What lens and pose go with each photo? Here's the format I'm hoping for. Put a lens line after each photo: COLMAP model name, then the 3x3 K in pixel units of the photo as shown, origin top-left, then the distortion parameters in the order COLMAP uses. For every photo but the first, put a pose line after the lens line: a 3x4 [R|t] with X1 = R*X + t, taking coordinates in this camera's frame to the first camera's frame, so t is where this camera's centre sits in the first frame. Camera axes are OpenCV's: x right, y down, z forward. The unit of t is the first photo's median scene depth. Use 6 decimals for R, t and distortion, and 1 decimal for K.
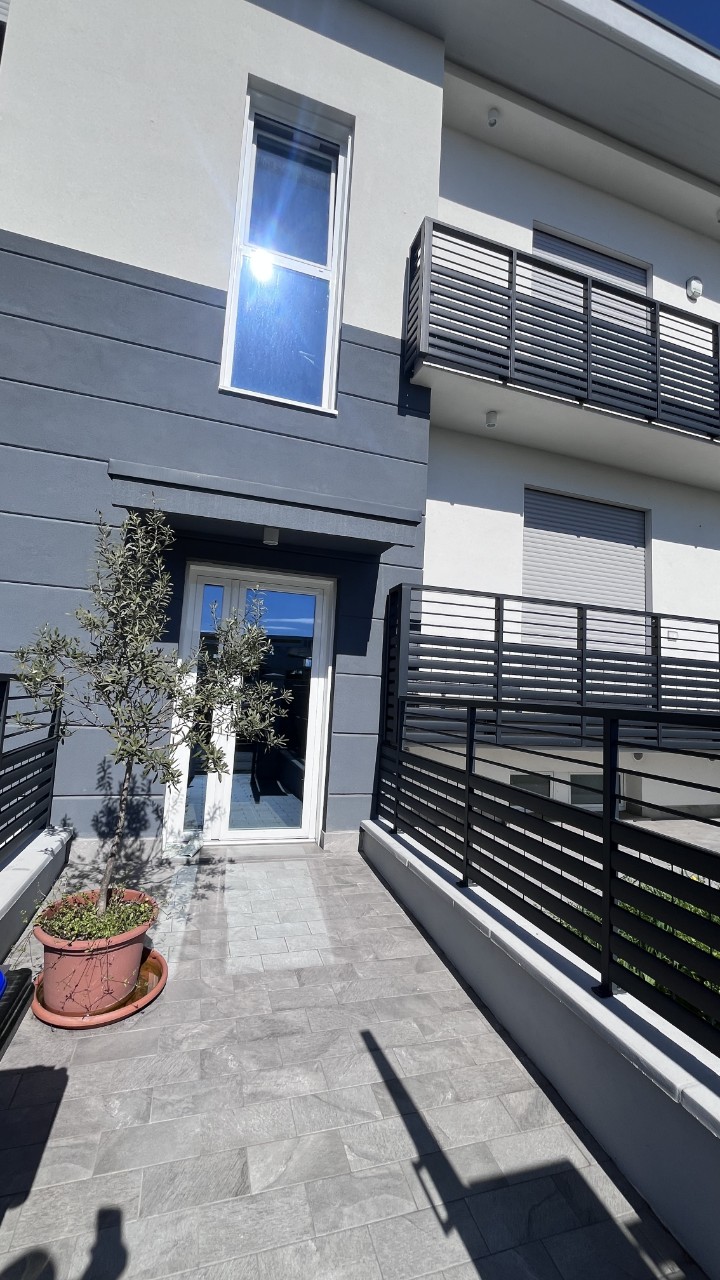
lens RADIAL K [[495.1, 0, 355.7], [0, 495.1, 603.3], [0, 0, 1]] dist [0.001251, 0.000024]
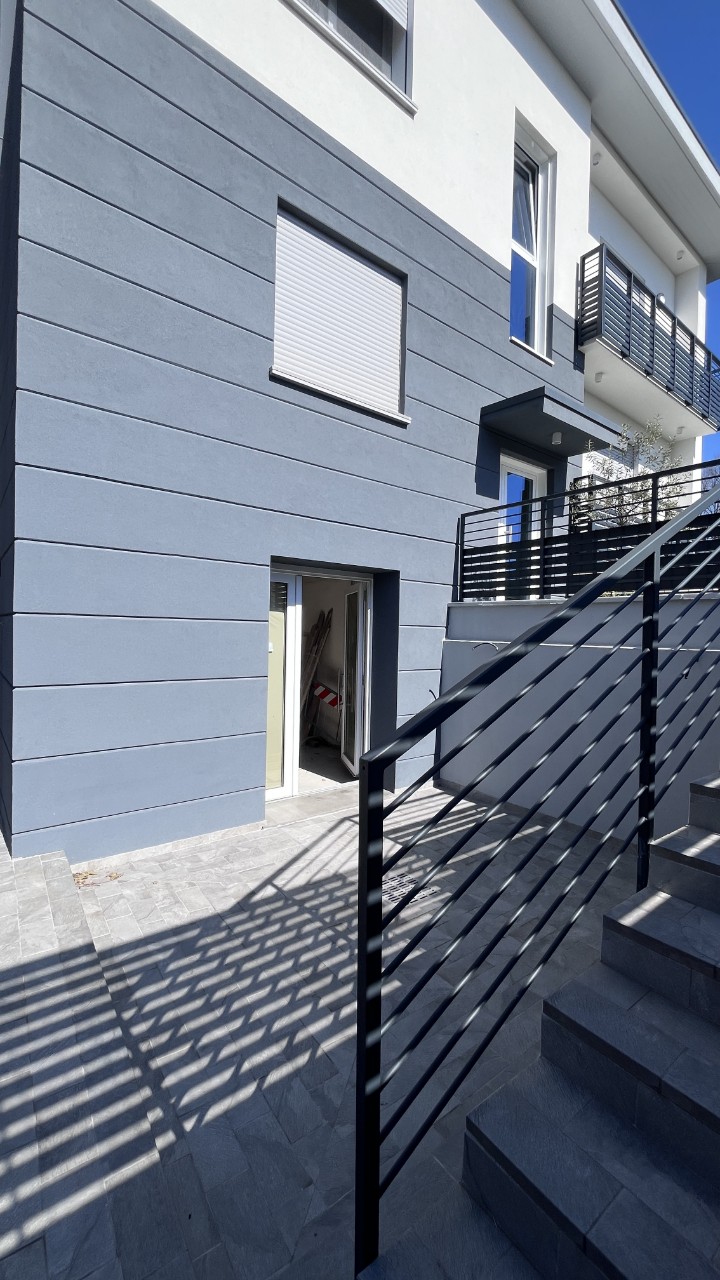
lens RADIAL K [[523.3, 0, 360.0], [0, 523.3, 640.0], [0, 0, 1]] dist [-0.016288, -0.000155]
pose [[0.929514, -0.053365, 0.364906, -1.197252], [-0.007285, 0.986625, 0.162844, 0.211310], [-0.368716, -0.154024, 0.916693, -0.419292]]
